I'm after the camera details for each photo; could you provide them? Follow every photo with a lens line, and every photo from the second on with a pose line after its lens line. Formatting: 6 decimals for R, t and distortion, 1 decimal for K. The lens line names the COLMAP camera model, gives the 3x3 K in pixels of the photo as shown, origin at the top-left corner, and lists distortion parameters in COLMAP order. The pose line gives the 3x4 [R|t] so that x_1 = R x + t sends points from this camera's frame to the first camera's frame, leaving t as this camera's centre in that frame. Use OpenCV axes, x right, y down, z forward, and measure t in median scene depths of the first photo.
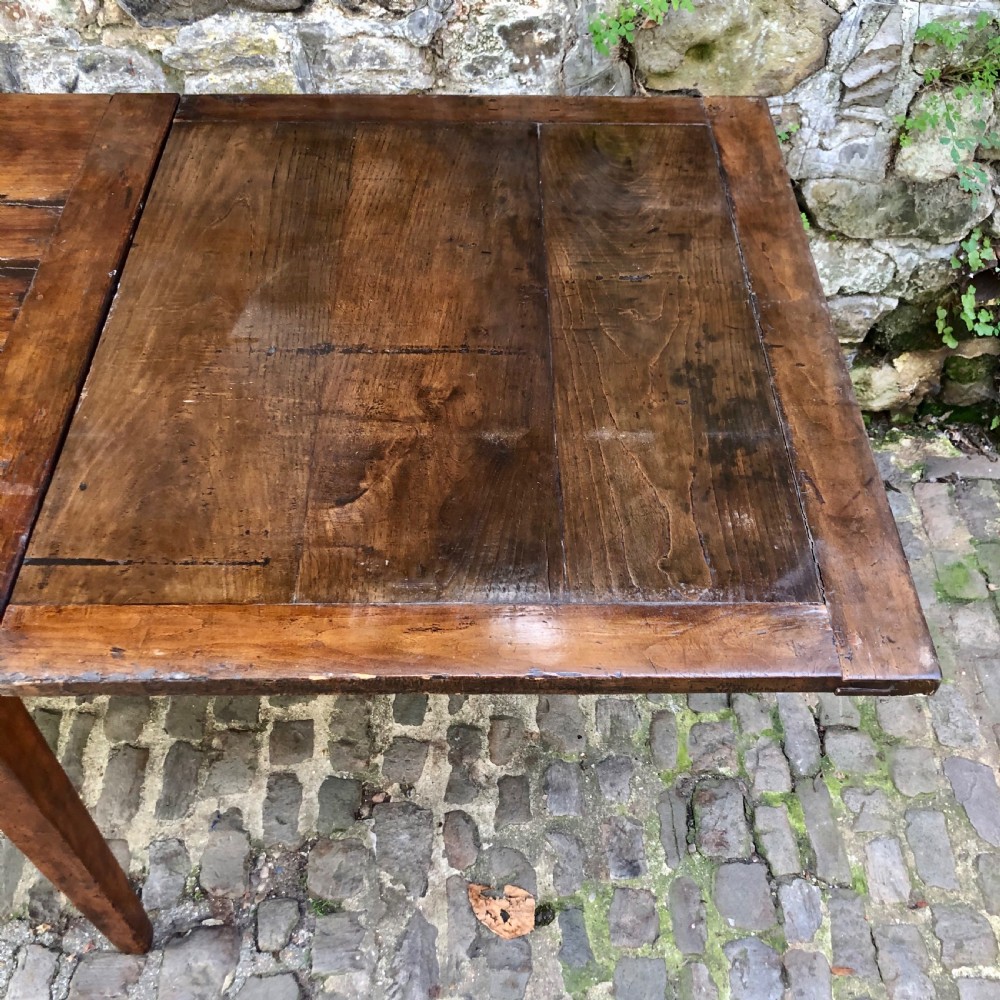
lens RADIAL K [[1093.6, 0, 506.4], [0, 1093.6, 487.8], [0, 0, 1]] dist [-0.001119, 0.033906]
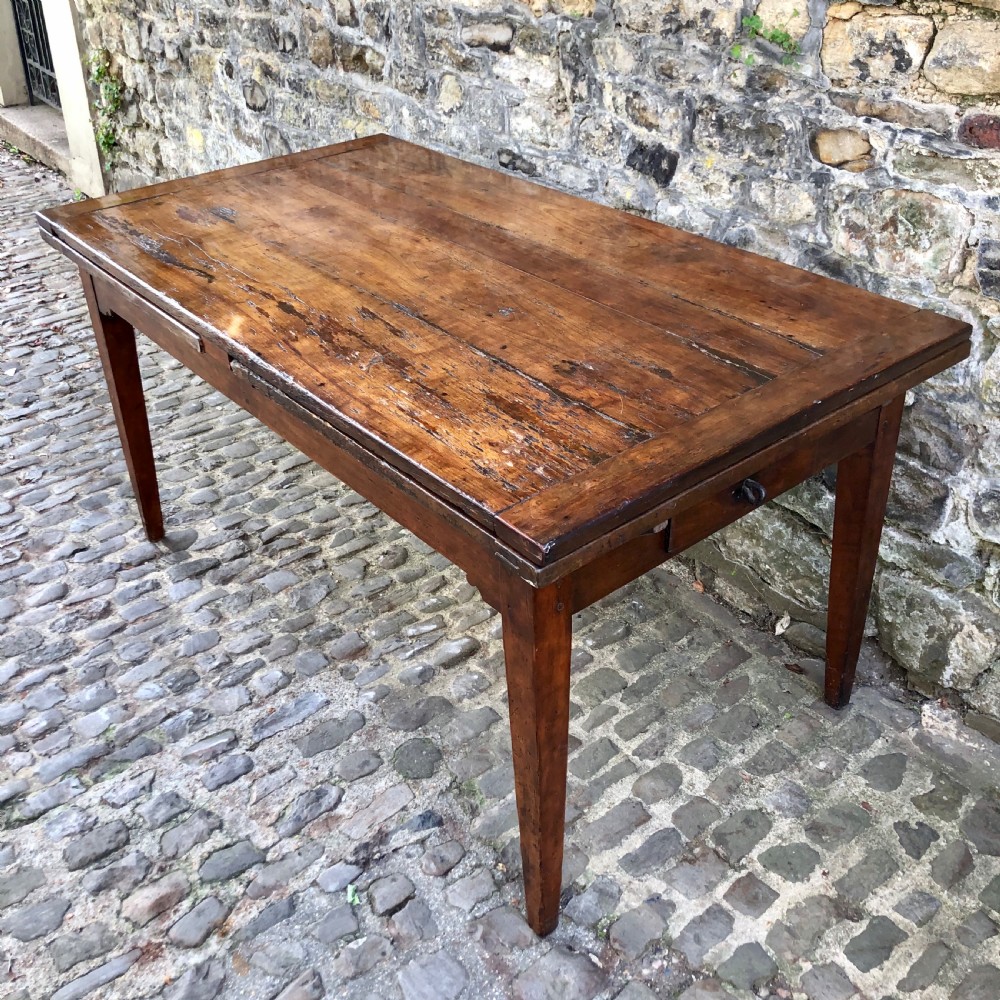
lens RADIAL K [[1087.0, 0, 511.3], [0, 1087.0, 496.3], [0, 0, 1]] dist [-0.028795, 0.074574]
pose [[0.620019, 0.412446, -0.667432, 0.225633], [-0.574116, 0.818307, -0.027652, 0.087298], [0.534759, 0.400328, 0.744157, -0.067673]]
